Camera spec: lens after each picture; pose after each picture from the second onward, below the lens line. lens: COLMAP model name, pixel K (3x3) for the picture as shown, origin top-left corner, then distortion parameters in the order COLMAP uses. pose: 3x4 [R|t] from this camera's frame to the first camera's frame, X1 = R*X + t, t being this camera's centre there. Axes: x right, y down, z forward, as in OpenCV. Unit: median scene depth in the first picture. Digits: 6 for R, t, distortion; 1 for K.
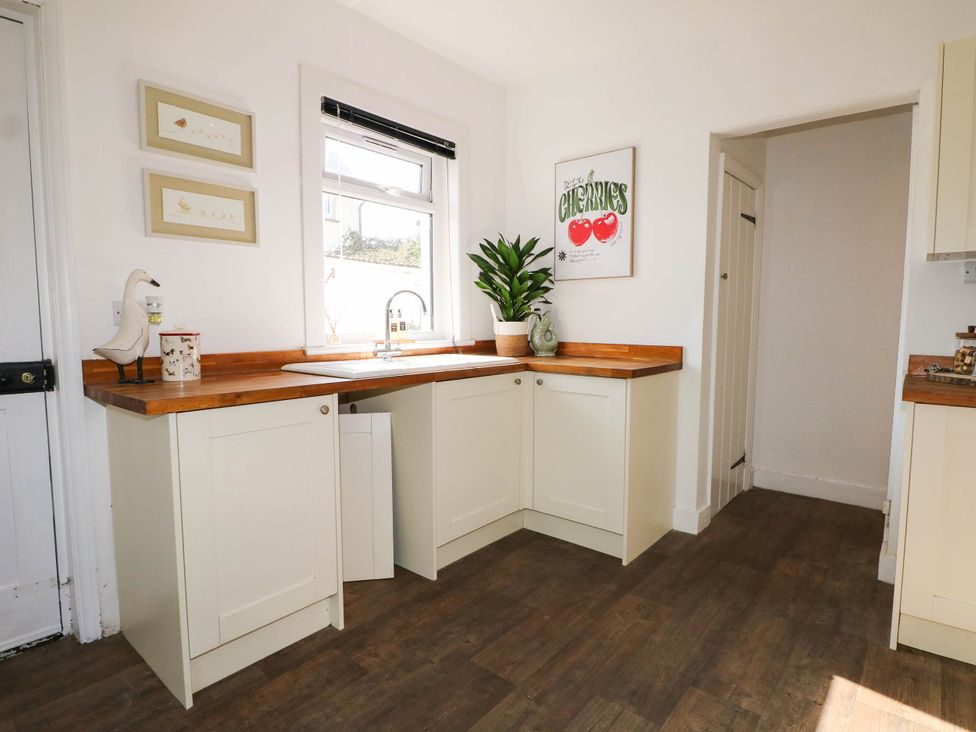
lens RADIAL K [[519.1, 0, 489.0], [0, 519.1, 362.4], [0, 0, 1]] dist [-0.032485, -0.001075]
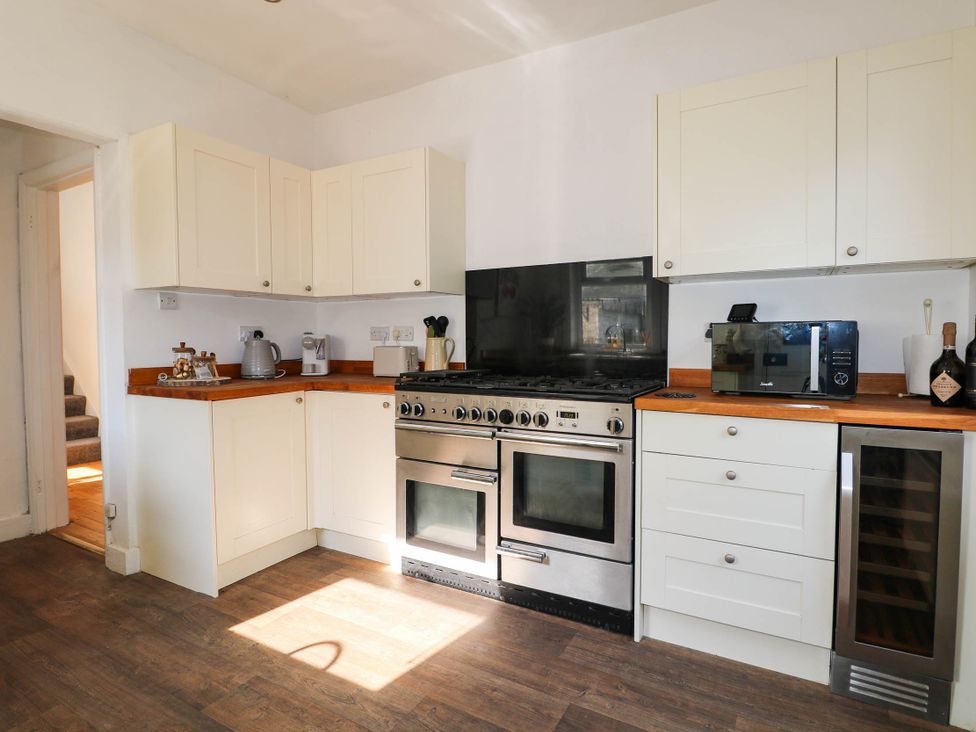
lens RADIAL K [[513.5, 0, 484.5], [0, 513.5, 362.0], [0, 0, 1]] dist [0.000775, -0.016670]
pose [[-0.183973, -0.042866, 0.981996, -0.545906], [0.082971, 0.994806, 0.058969, -0.037137], [-0.979423, 0.092326, -0.179461, 0.501696]]
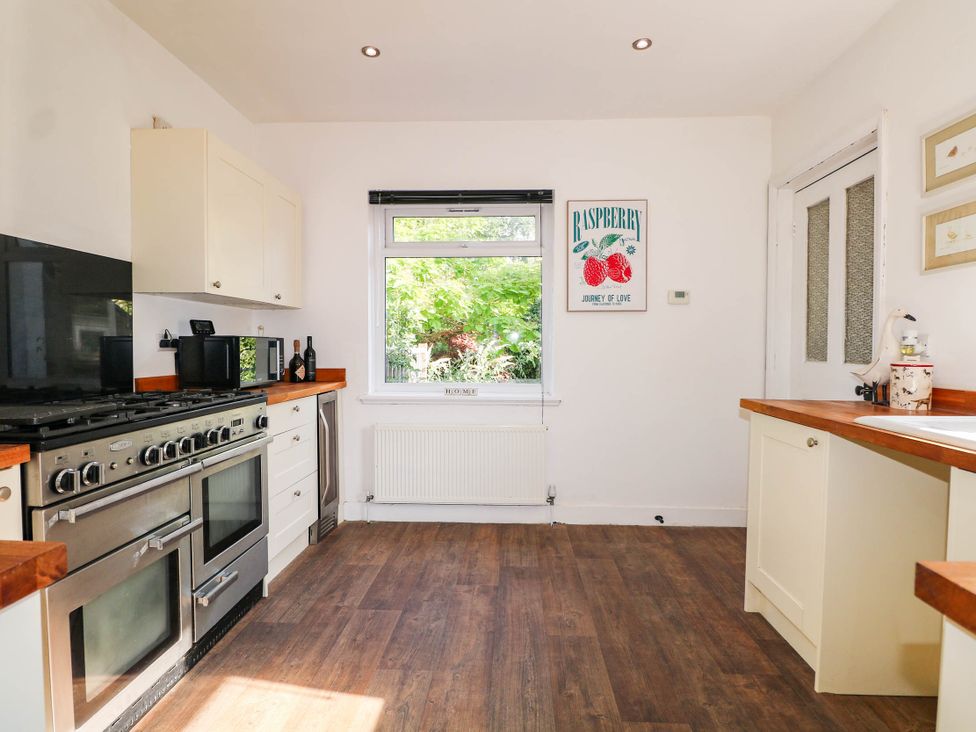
lens RADIAL K [[513.5, 0, 484.5], [0, 513.5, 362.0], [0, 0, 1]] dist [0.000775, -0.016670]
pose [[-0.793855, 0.006222, -0.608076, 0.938143], [-0.060887, 0.994110, 0.089661, -0.119228], [0.605052, 0.108201, -0.788800, 1.457401]]
